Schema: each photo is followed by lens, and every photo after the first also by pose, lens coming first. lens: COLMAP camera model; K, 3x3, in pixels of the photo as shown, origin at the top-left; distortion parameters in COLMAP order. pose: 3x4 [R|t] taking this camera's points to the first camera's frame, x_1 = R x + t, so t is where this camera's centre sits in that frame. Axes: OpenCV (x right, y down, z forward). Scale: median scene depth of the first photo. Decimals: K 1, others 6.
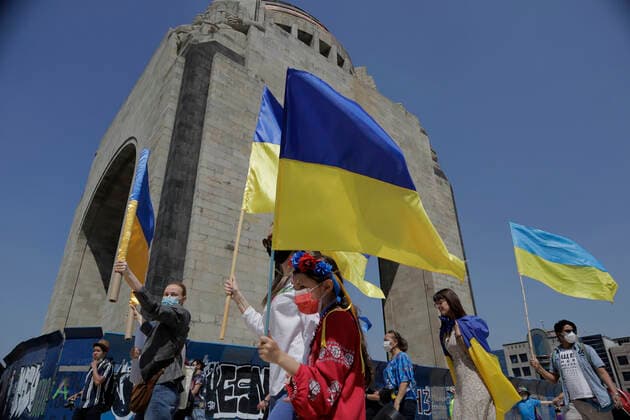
lens RADIAL K [[423.5, 0, 315.0], [0, 423.5, 210.0], [0, 0, 1]] dist [0.007664, 0.002923]
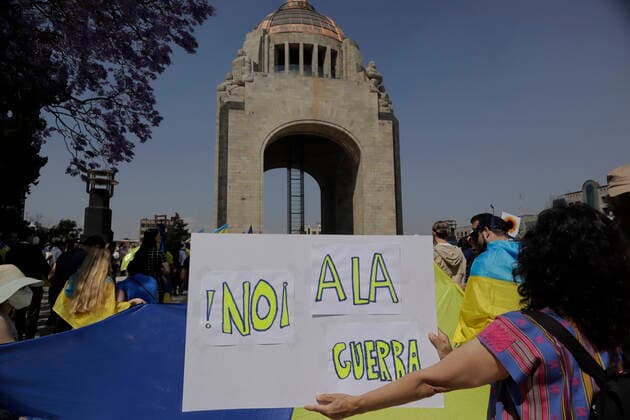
lens RADIAL K [[423.5, 0, 315.0], [0, 423.5, 210.0], [0, 0, 1]] dist [0.007664, 0.002923]
pose [[0.887476, -0.053467, -0.457741, 1.048283], [0.214685, 0.926856, 0.307974, -0.420676], [0.407794, -0.371590, 0.834041, -0.793905]]
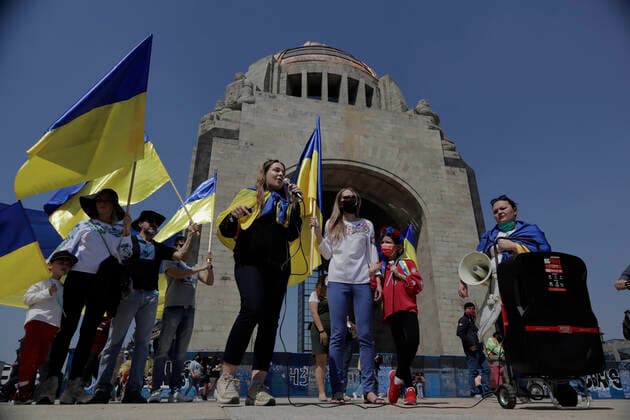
lens RADIAL K [[423.5, 0, 315.0], [0, 423.5, 210.0], [0, 0, 1]] dist [0.007664, 0.002923]
pose [[0.888287, -0.188766, -0.418706, 0.547080], [0.206944, 0.978351, -0.002038, -0.055844], [0.410026, -0.084838, 0.908120, -0.146456]]
